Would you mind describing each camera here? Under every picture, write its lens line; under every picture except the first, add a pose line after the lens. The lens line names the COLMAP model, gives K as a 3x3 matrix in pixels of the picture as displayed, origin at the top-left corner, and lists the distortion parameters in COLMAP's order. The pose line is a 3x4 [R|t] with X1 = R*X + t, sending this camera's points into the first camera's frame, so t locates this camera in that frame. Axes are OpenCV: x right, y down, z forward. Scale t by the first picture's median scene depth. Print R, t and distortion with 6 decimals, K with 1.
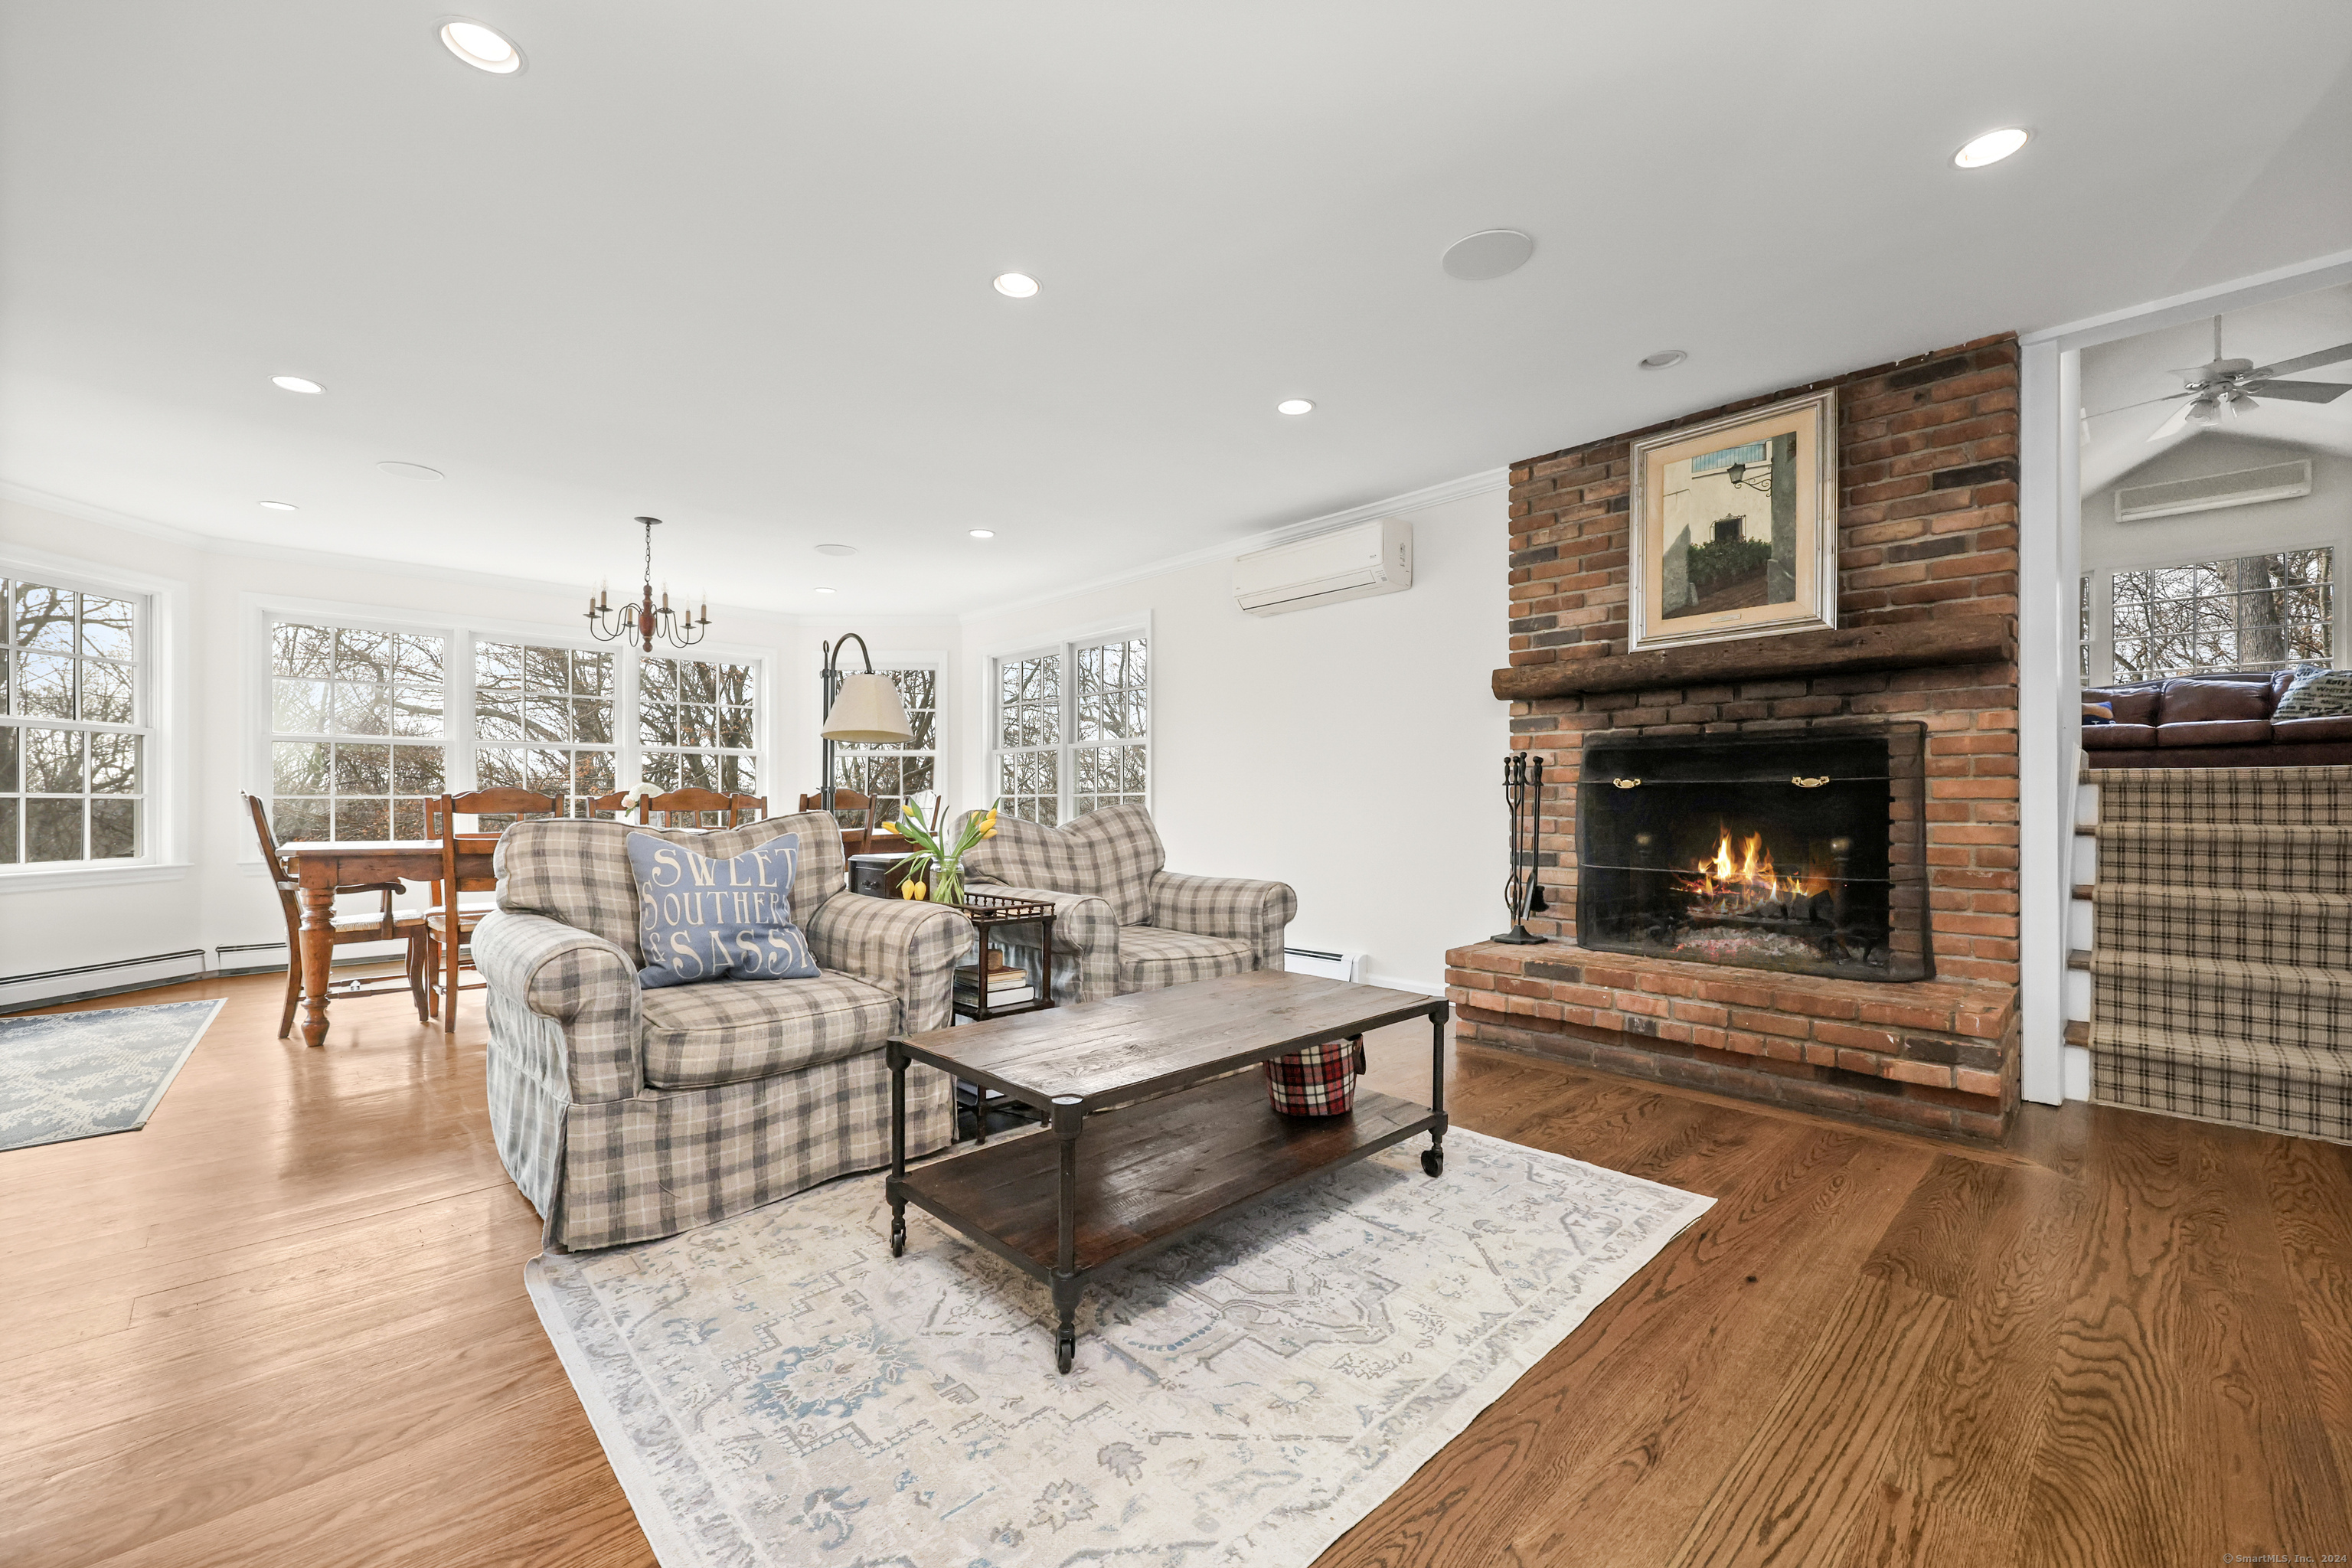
lens RADIAL K [[961.7, 0, 1198.9], [0, 961.7, 799.5], [0, 0, 1]] dist [0.000010, -0.000028]
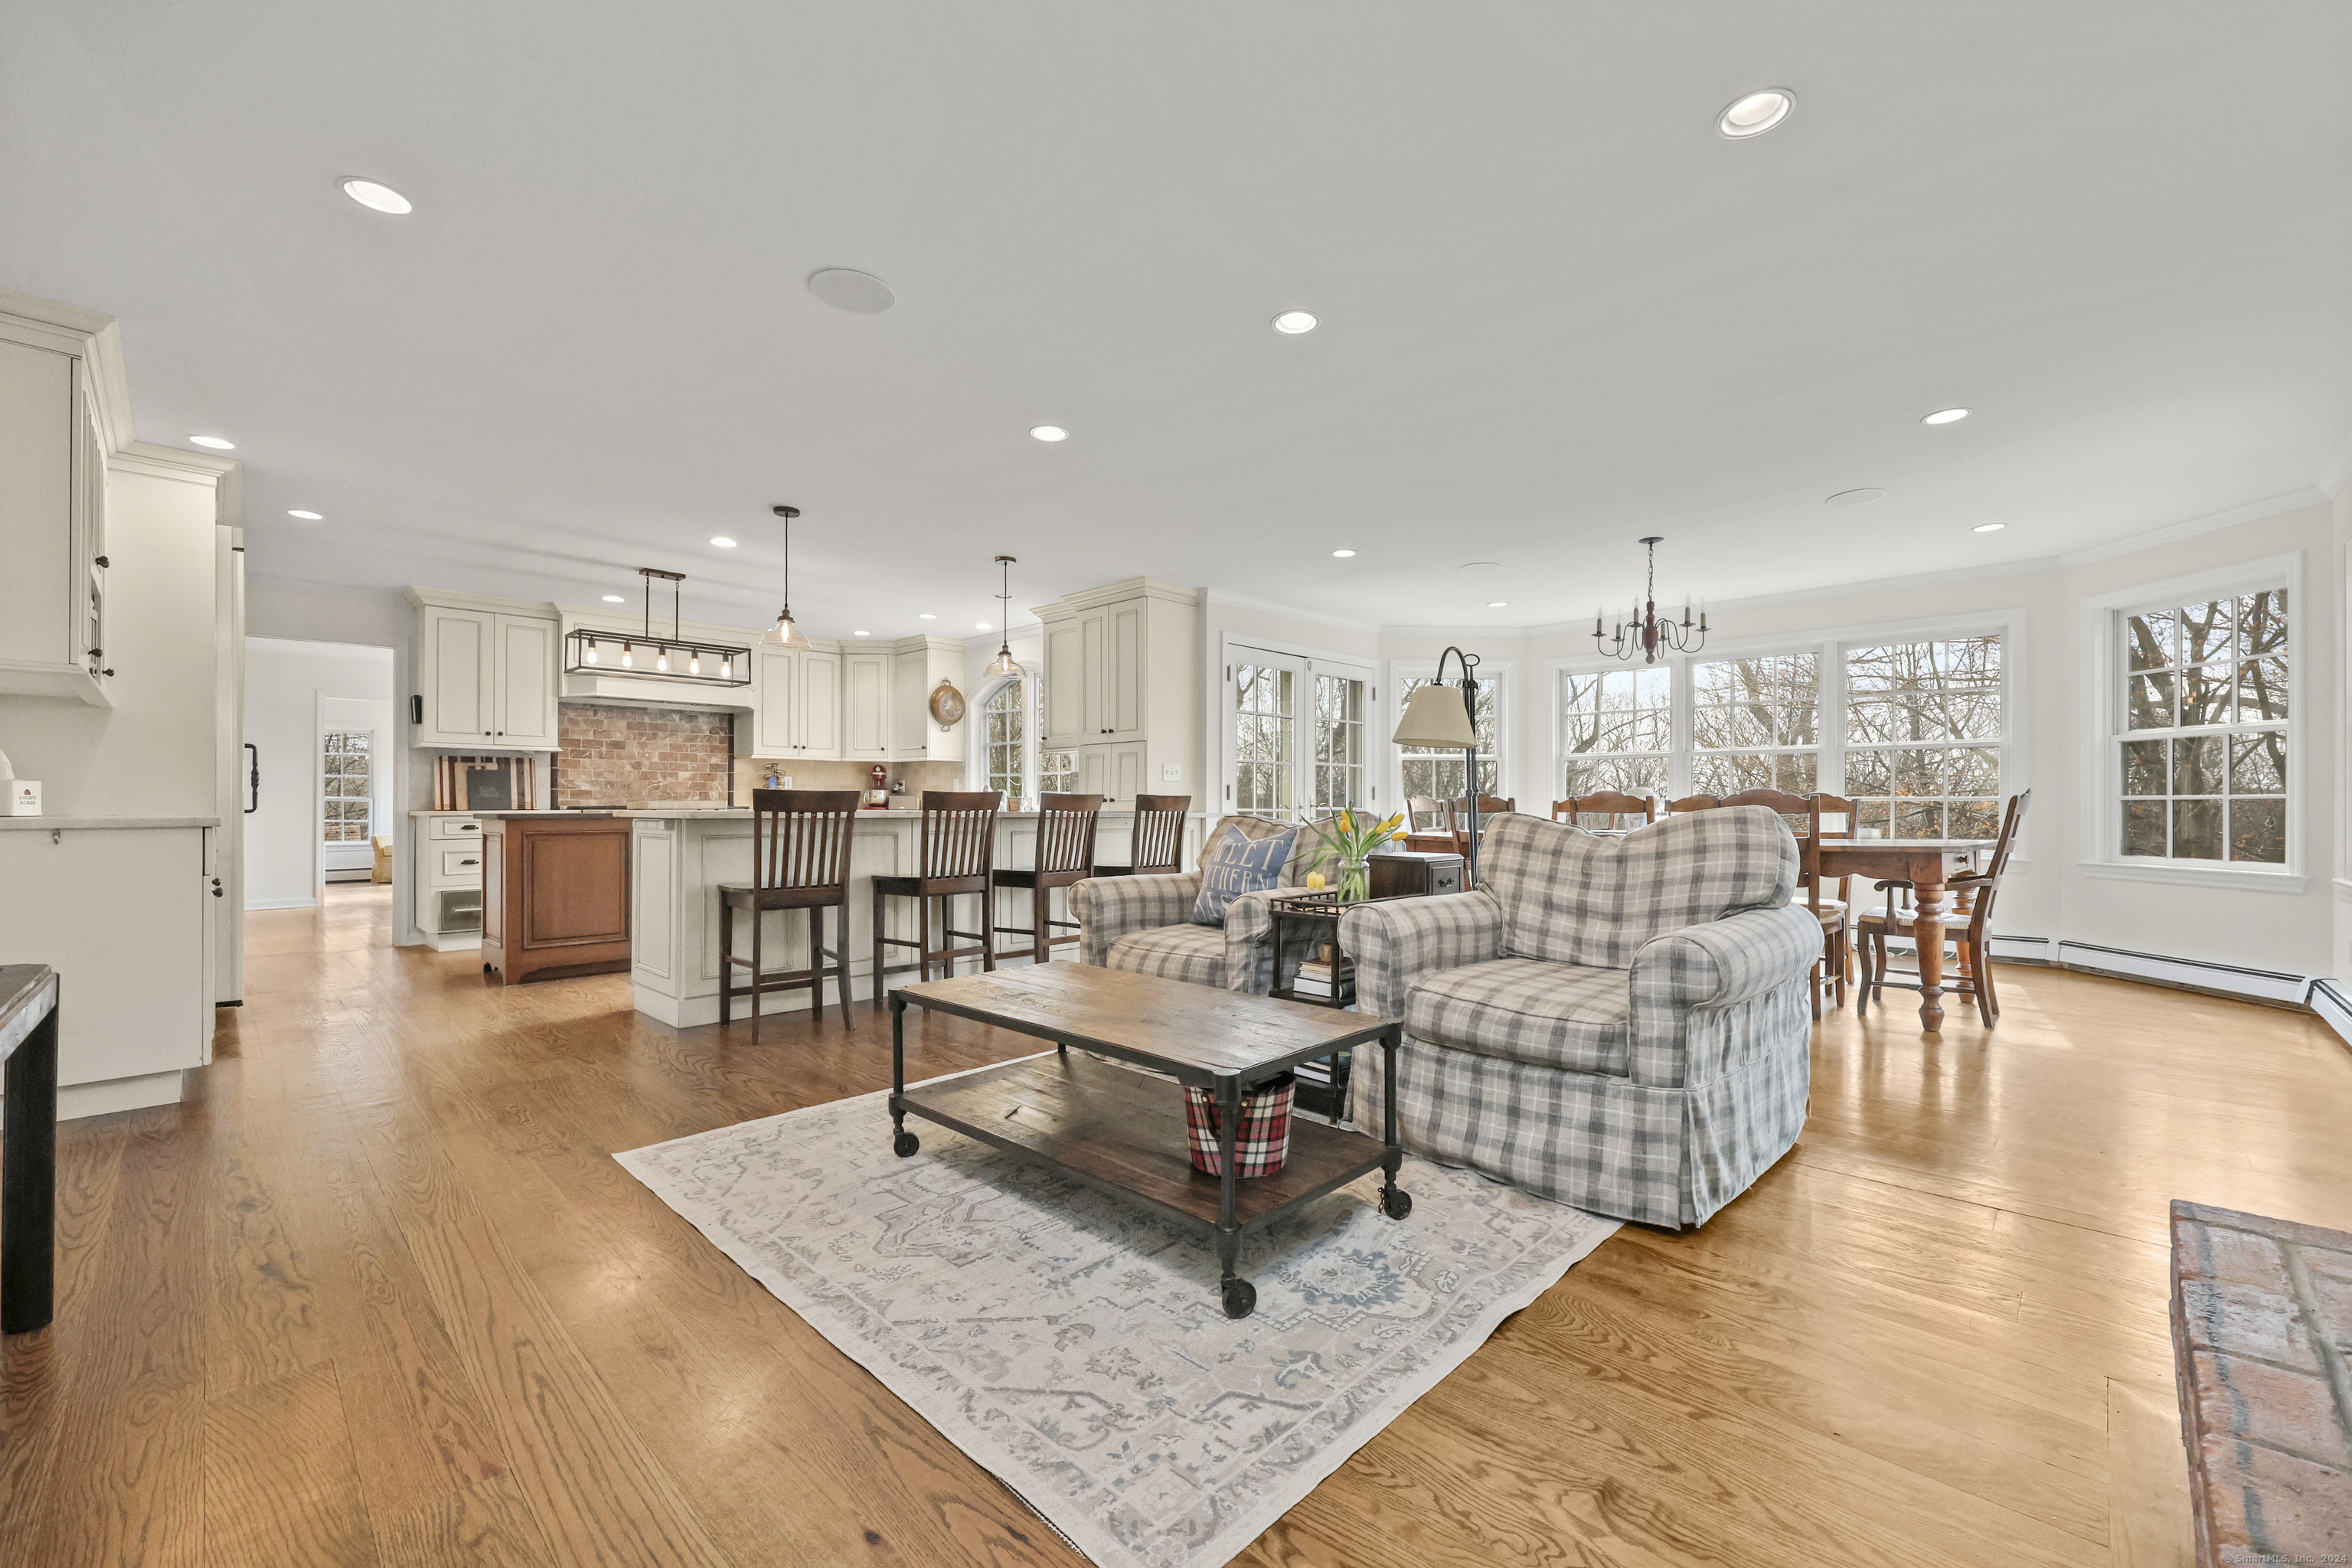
lens RADIAL K [[961.7, 0, 1188.4], [0, 961.7, 792.3], [0, 0, 1]] dist [0.000010, -0.000028]
pose [[0.022975, -0.010961, -0.999676, 1.061064], [-0.000291, 0.999940, -0.010971, 0.002456], [0.999736, 0.000543, 0.022971, 1.029223]]
